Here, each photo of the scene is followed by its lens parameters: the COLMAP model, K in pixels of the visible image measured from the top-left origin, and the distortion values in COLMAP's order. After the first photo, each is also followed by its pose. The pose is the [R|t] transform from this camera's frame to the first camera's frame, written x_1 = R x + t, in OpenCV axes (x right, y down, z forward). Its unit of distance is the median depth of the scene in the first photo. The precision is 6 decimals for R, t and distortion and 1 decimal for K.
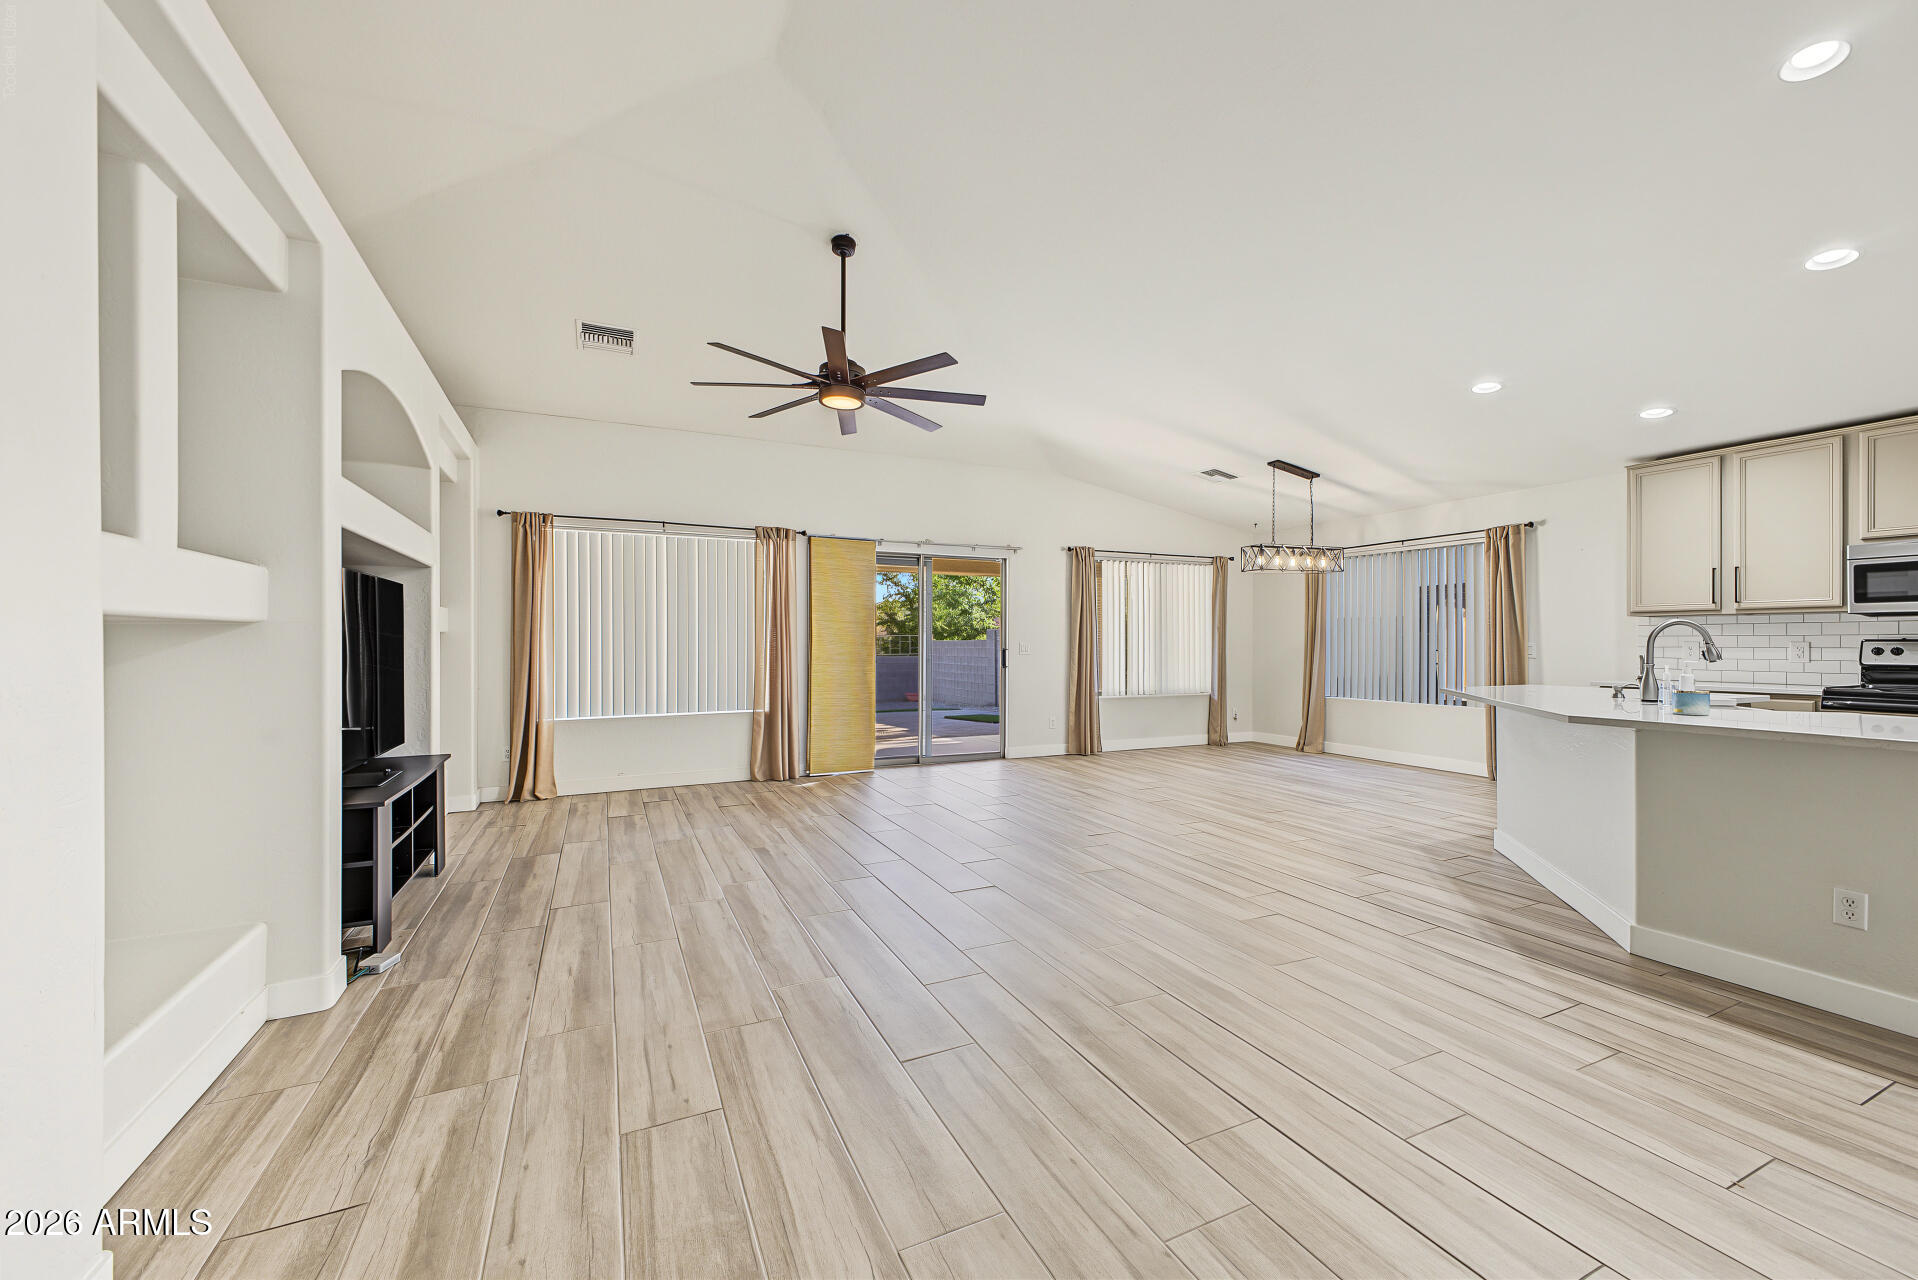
lens RADIAL K [[752.8, 0, 973.1], [0, 752.8, 642.6], [0, 0, 1]] dist [0.015828, -0.004960]
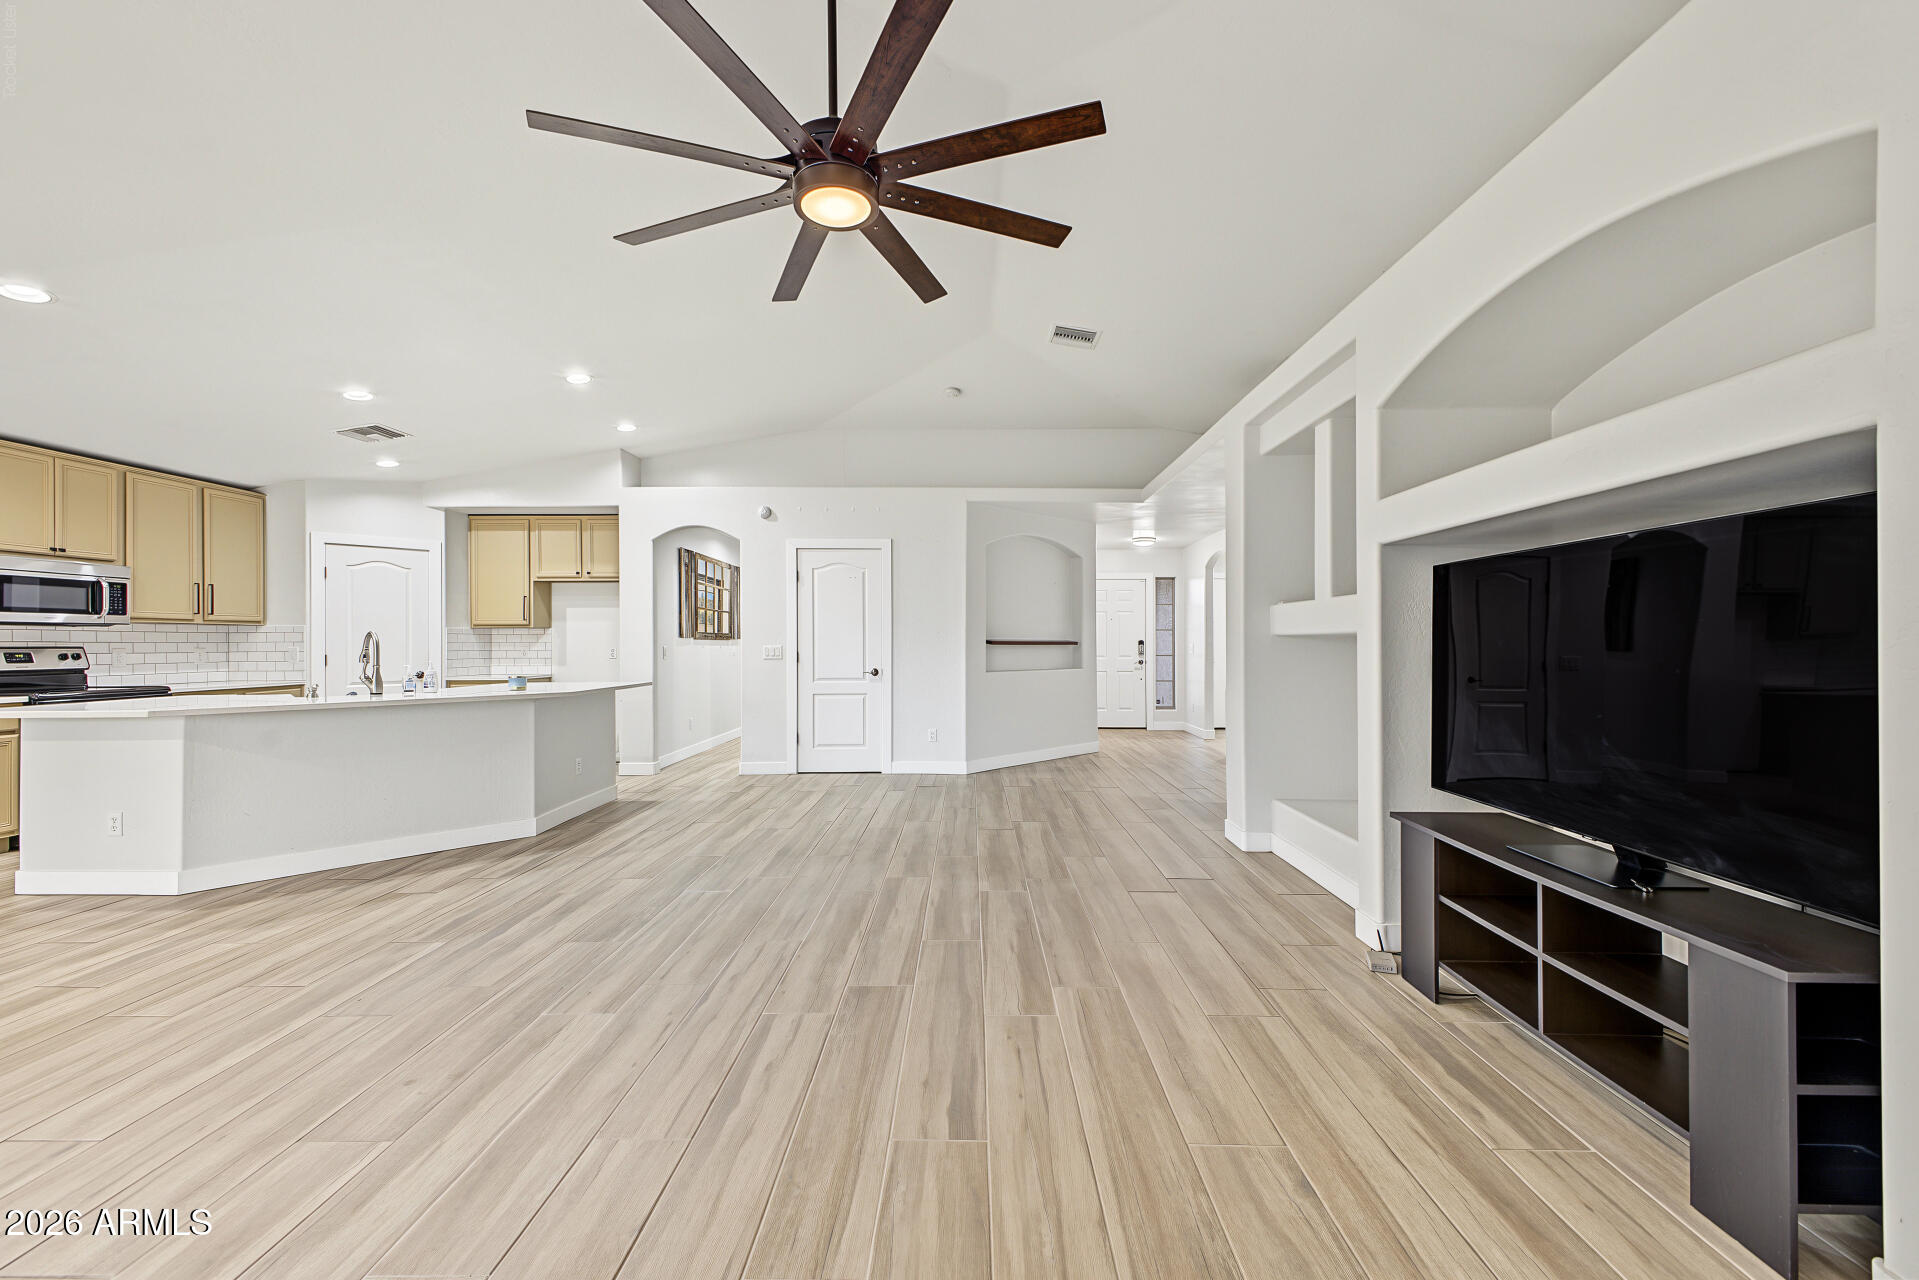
lens RADIAL K [[753.2, 0, 951.1], [0, 753.2, 646.1], [0, 0, 1]] dist [0.015828, -0.004960]
pose [[-0.885342, 0.001167, 0.464939, -0.466376], [0.004174, 0.999977, 0.005438, -0.005881], [-0.464922, 0.006755, -0.885326, 1.351404]]
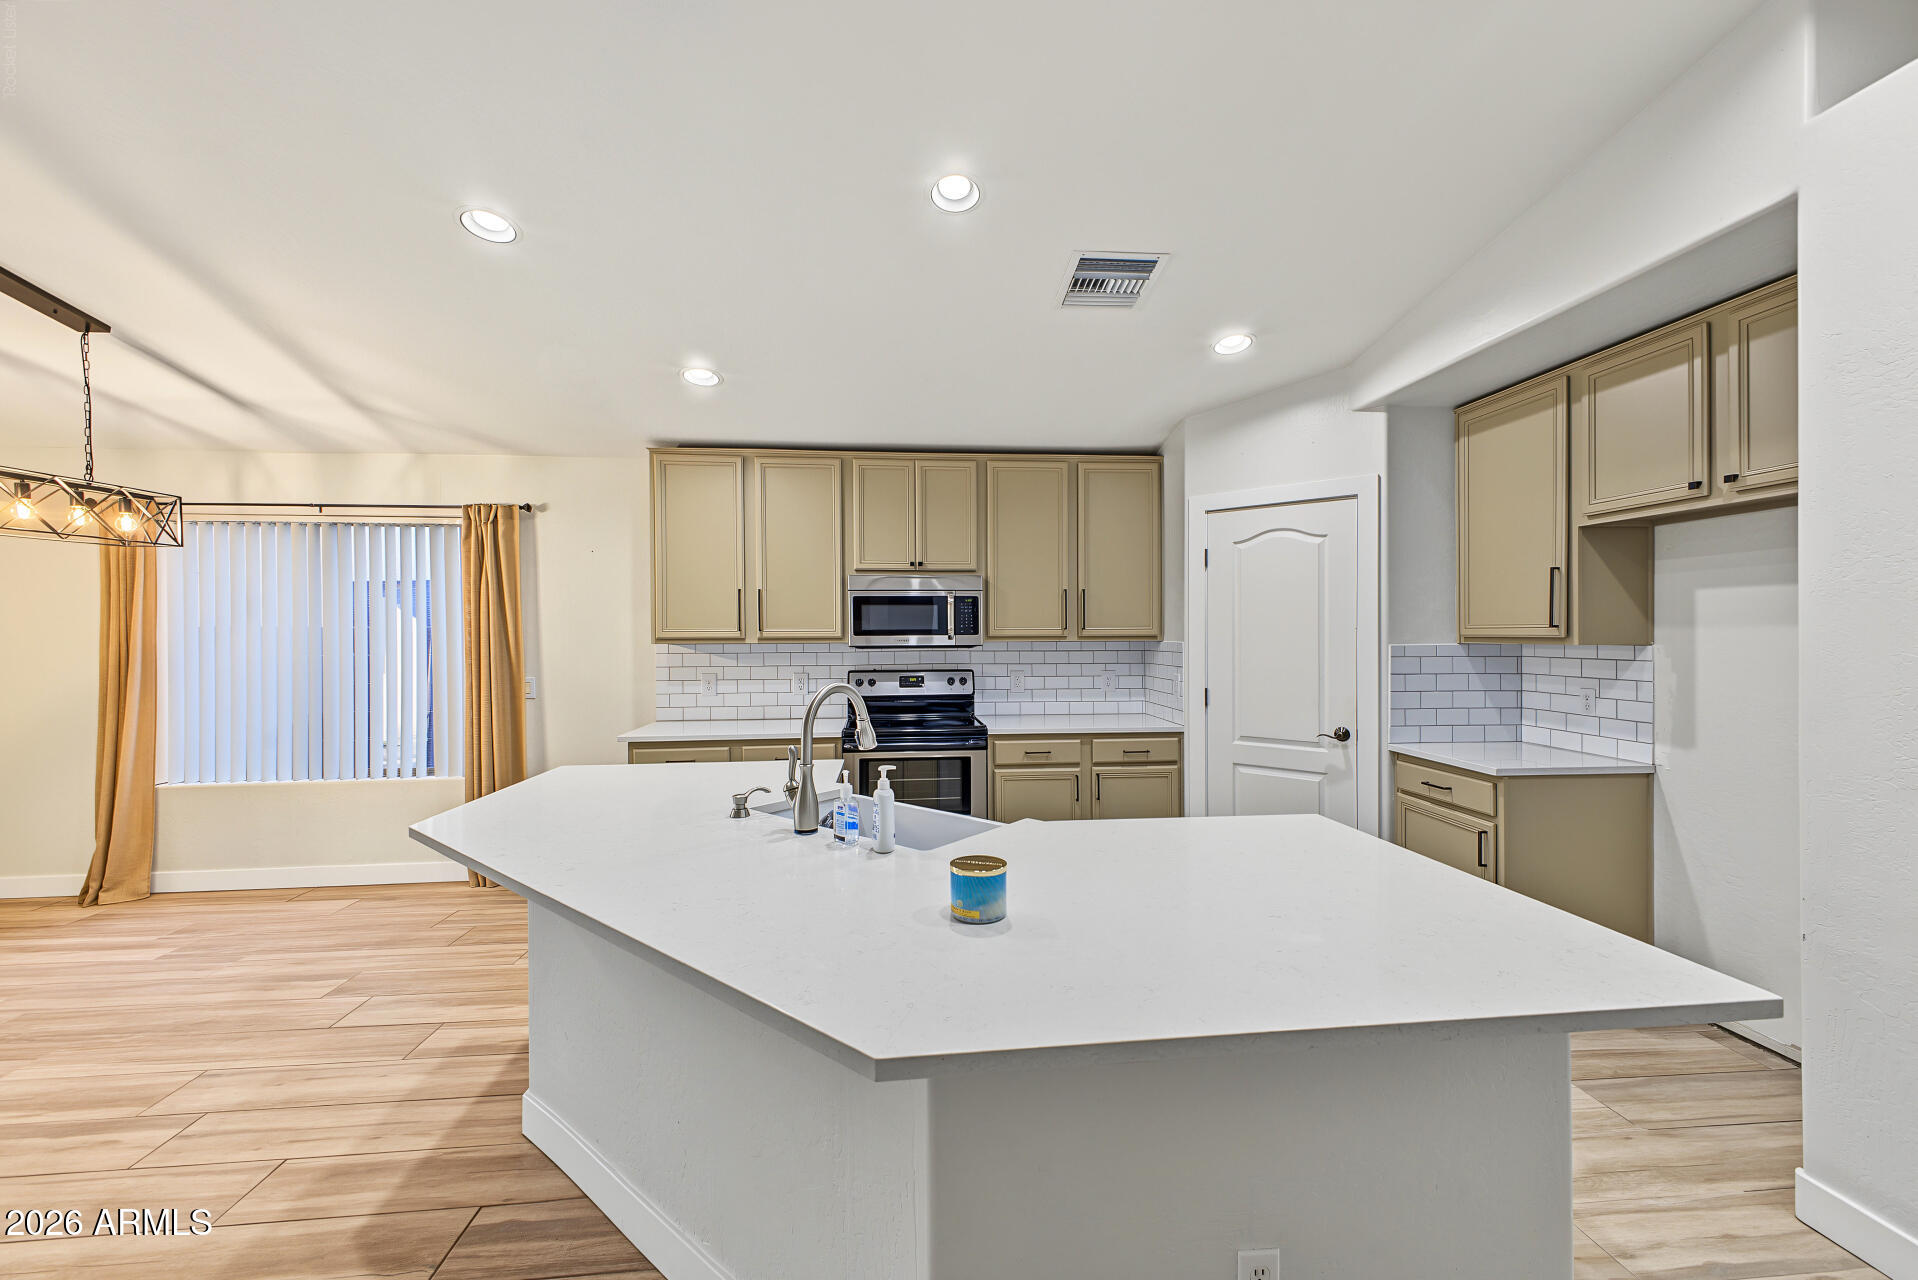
lens RADIAL K [[752.8, 0, 953.8], [0, 752.8, 639.0], [0, 0, 1]] dist [0.015828, -0.004960]
pose [[0.359334, -0.009462, 0.933161, 0.327993], [0.005100, 0.999954, 0.008176, -0.056272], [-0.933195, 0.001821, 0.359365, 0.558583]]
